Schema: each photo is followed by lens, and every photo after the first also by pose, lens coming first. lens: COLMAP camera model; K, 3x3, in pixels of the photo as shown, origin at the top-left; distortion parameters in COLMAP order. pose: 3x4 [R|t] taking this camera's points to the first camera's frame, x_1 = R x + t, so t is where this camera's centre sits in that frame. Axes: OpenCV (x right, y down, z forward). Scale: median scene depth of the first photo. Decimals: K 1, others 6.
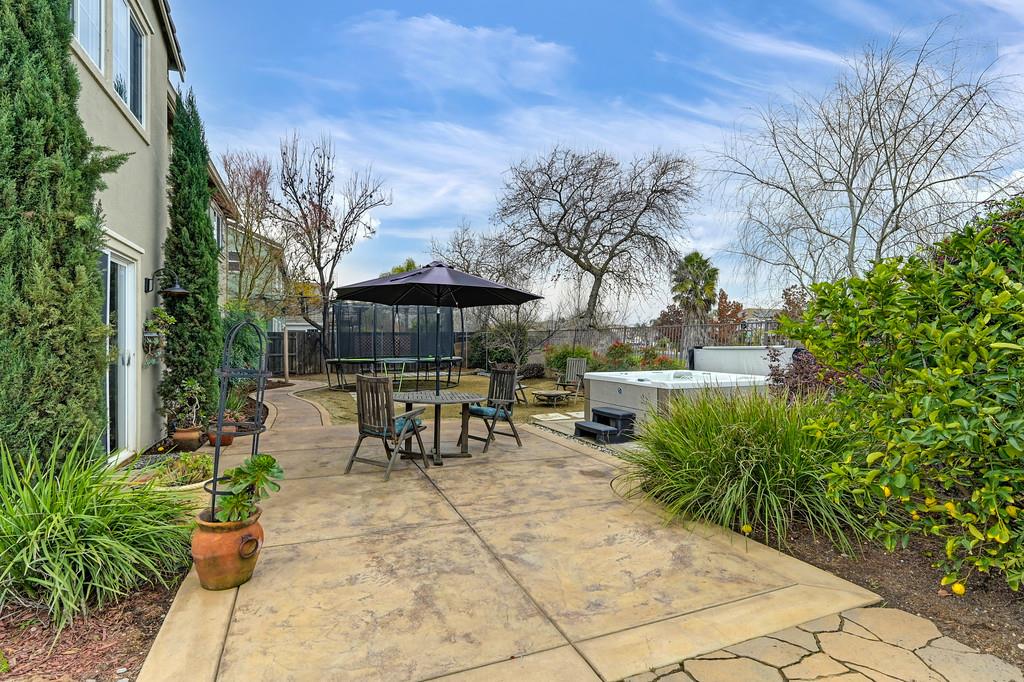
lens RADIAL K [[499.6, 0, 512.0], [0, 499.6, 341.0], [0, 0, 1]] dist [-0.000327, 0.000000]
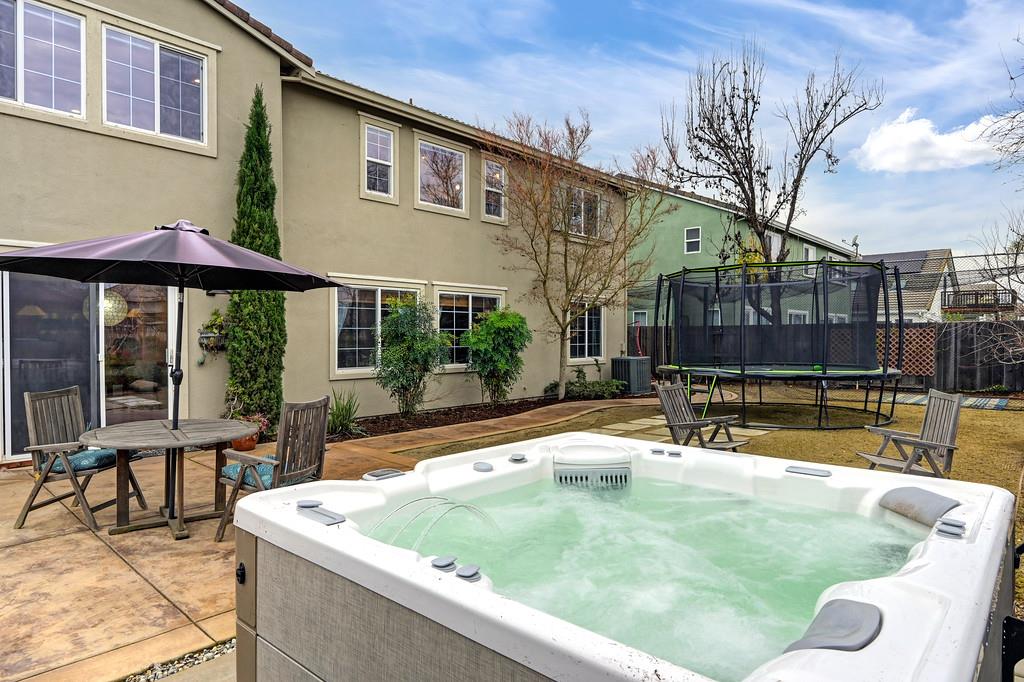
lens RADIAL K [[585.6, 0, 512.0], [0, 585.6, 341.0], [0, 0, 1]] dist [-0.005307, -0.002144]
pose [[0.437684, 0.005446, -0.899112, 0.263588], [0.004921, 0.999952, 0.008453, -0.004915], [0.899115, -0.008124, 0.437636, 0.378716]]
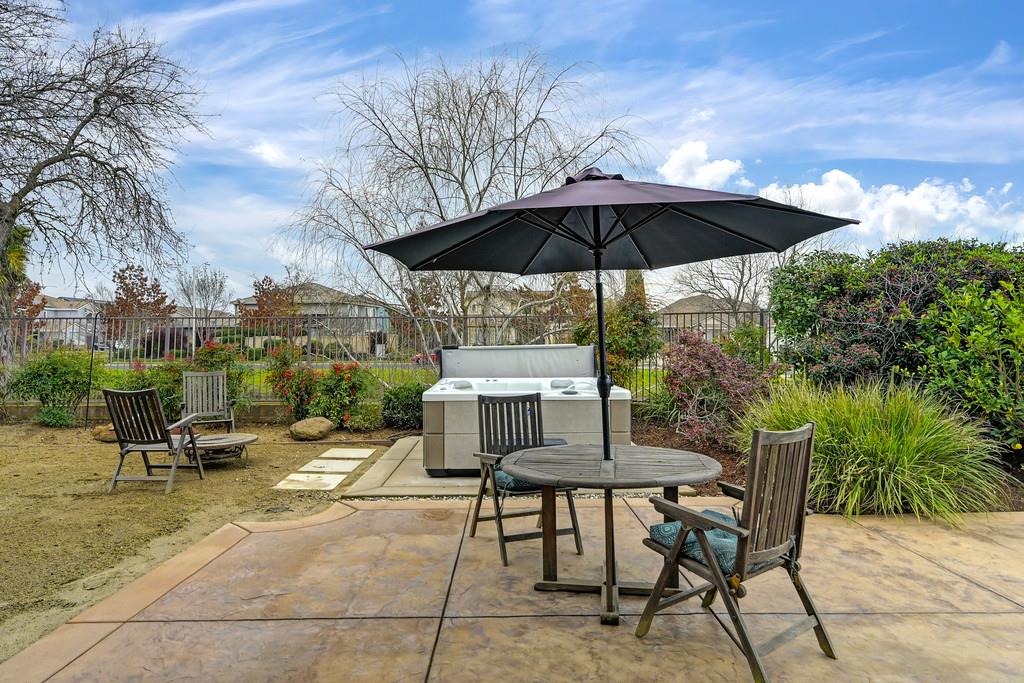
lens RADIAL K [[608.0, 0, 512.0], [0, 608.0, 341.5], [0, 0, 1]] dist [-0.003160, 0.000019]
pose [[0.365698, -0.008524, 0.930695, -0.252423], [0.003727, 0.999963, 0.007694, -0.002035], [-0.930726, 0.000654, 0.365716, 0.311035]]
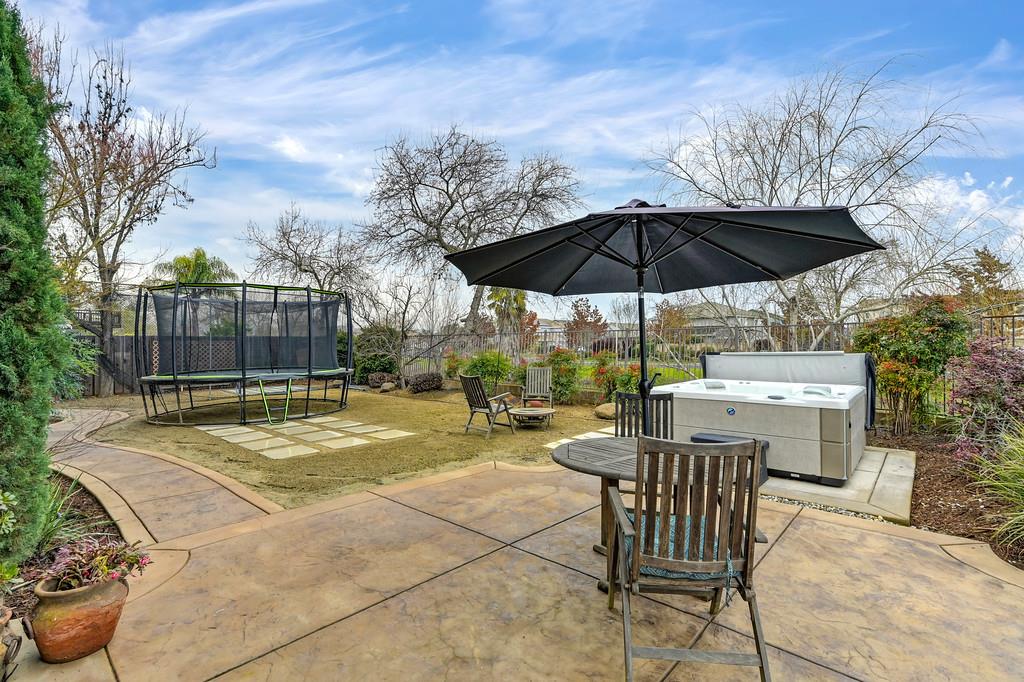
lens RADIAL K [[461.6, 0, 512.0], [0, 461.6, 341.0], [0, 0, 1]] dist [-0.001994, 0.000000]
pose [[0.900754, 0.000297, 0.434329, -0.174242], [0.004172, 0.999948, -0.009337, -0.001957], [-0.434309, 0.010222, 0.900706, 0.220429]]
